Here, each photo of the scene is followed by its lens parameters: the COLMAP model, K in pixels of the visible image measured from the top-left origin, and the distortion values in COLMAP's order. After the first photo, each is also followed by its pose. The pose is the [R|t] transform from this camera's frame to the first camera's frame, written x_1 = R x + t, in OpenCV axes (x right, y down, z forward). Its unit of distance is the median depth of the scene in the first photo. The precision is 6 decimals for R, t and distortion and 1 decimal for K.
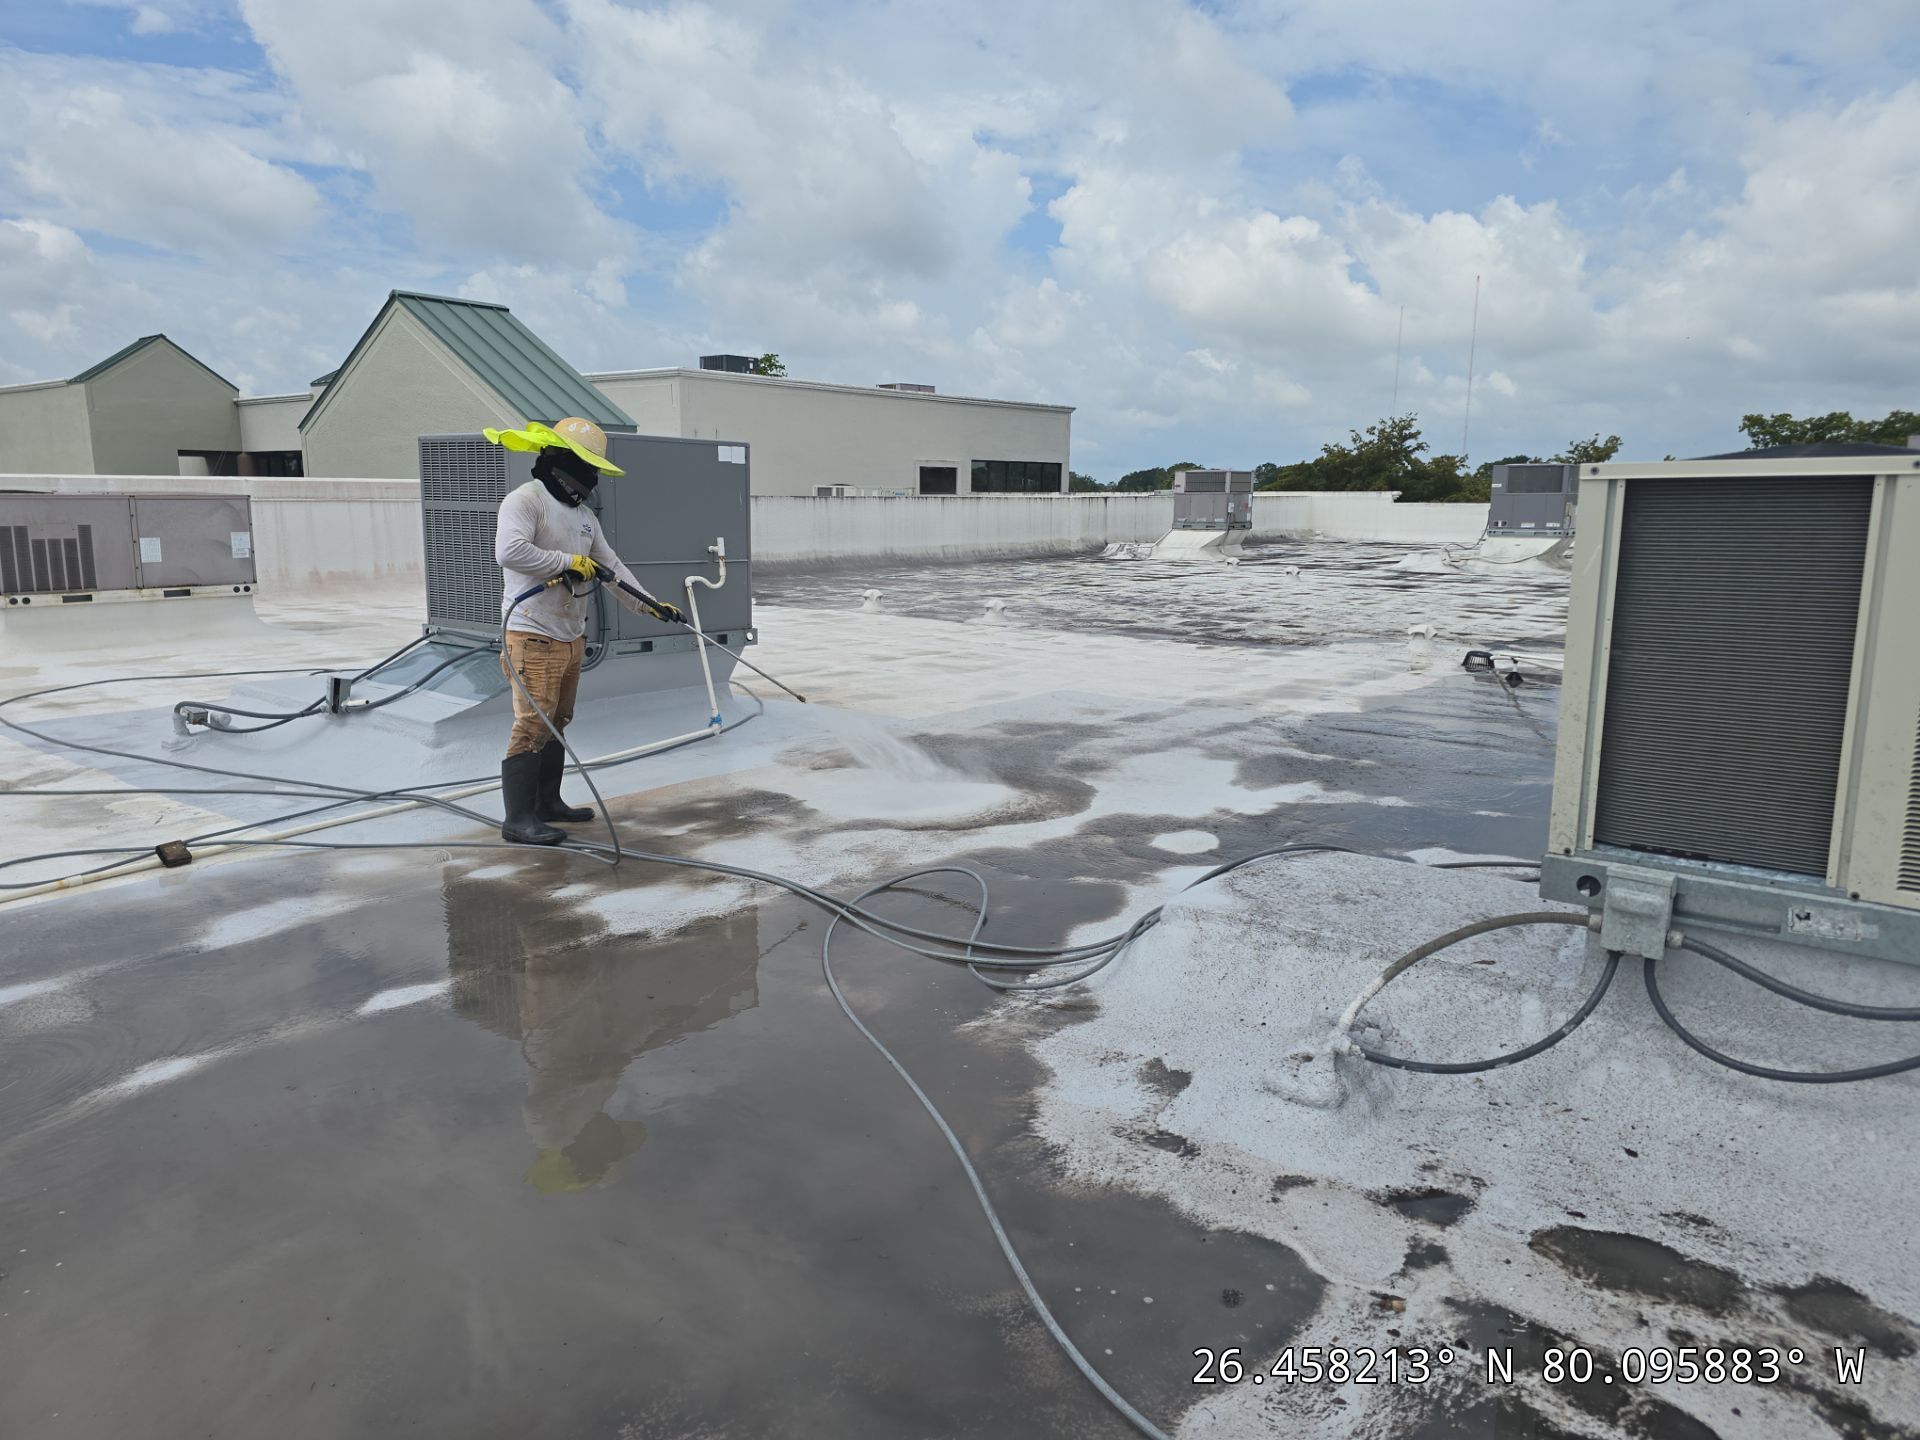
lens RADIAL K [[1367.1, 0, 960.0], [0, 1367.1, 720.0], [0, 0, 1]] dist [0.003305, 0.003575]
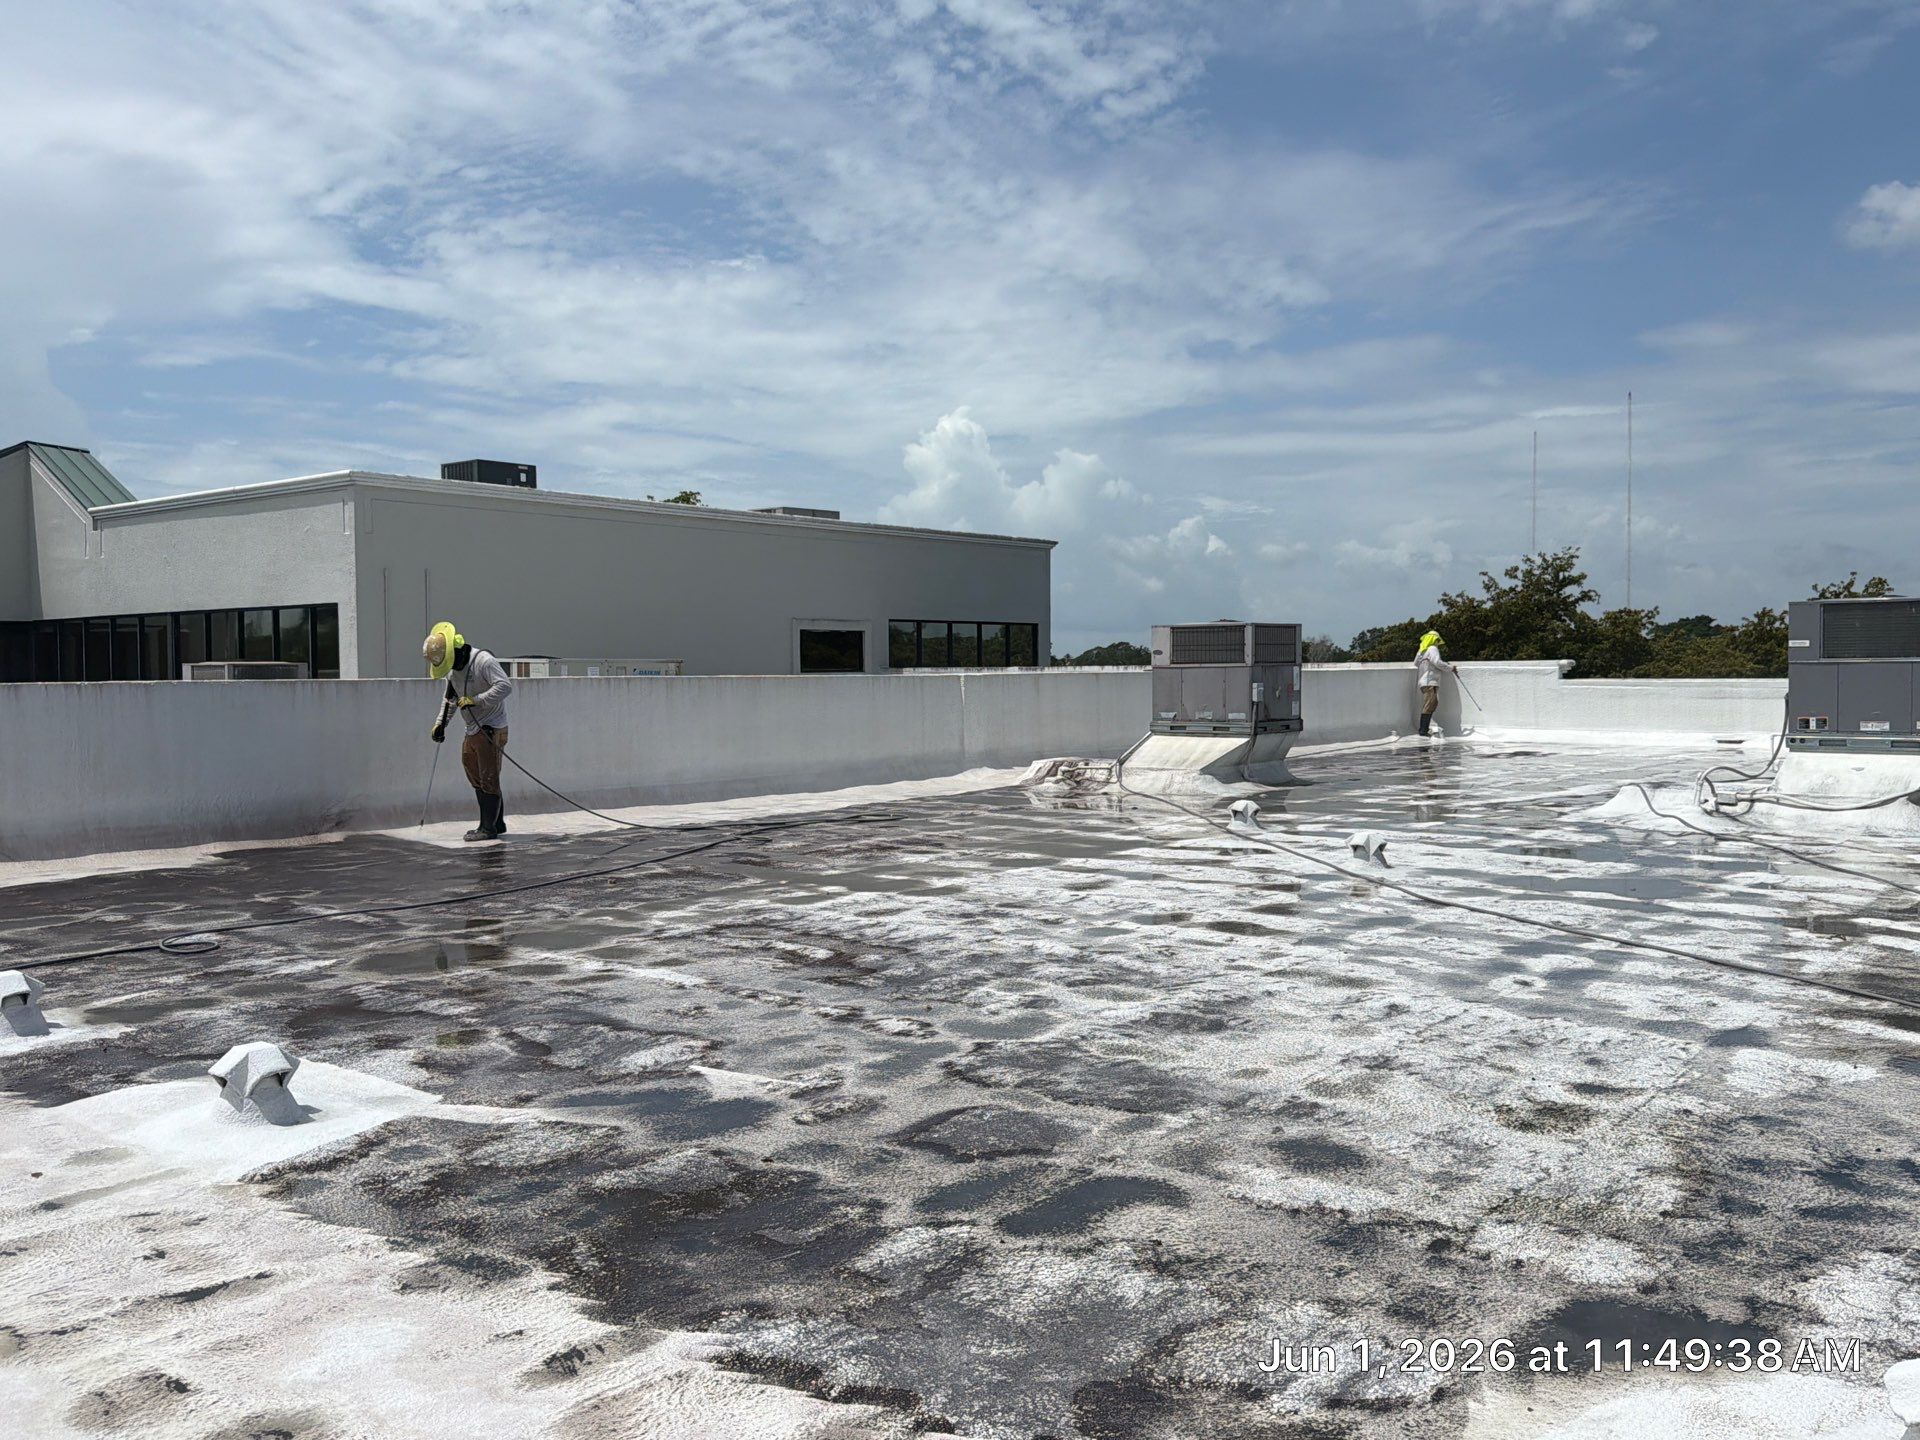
lens RADIAL K [[1628.9, 0, 960.0], [0, 1628.9, 720.0], [0, 0, 1]] dist [0.001478, -0.000025]
pose [[0.999318, -0.008394, -0.035960, 0.070037], [0.003495, 0.990949, -0.134193, -0.040553], [0.036761, 0.133976, 0.990303, 0.250251]]
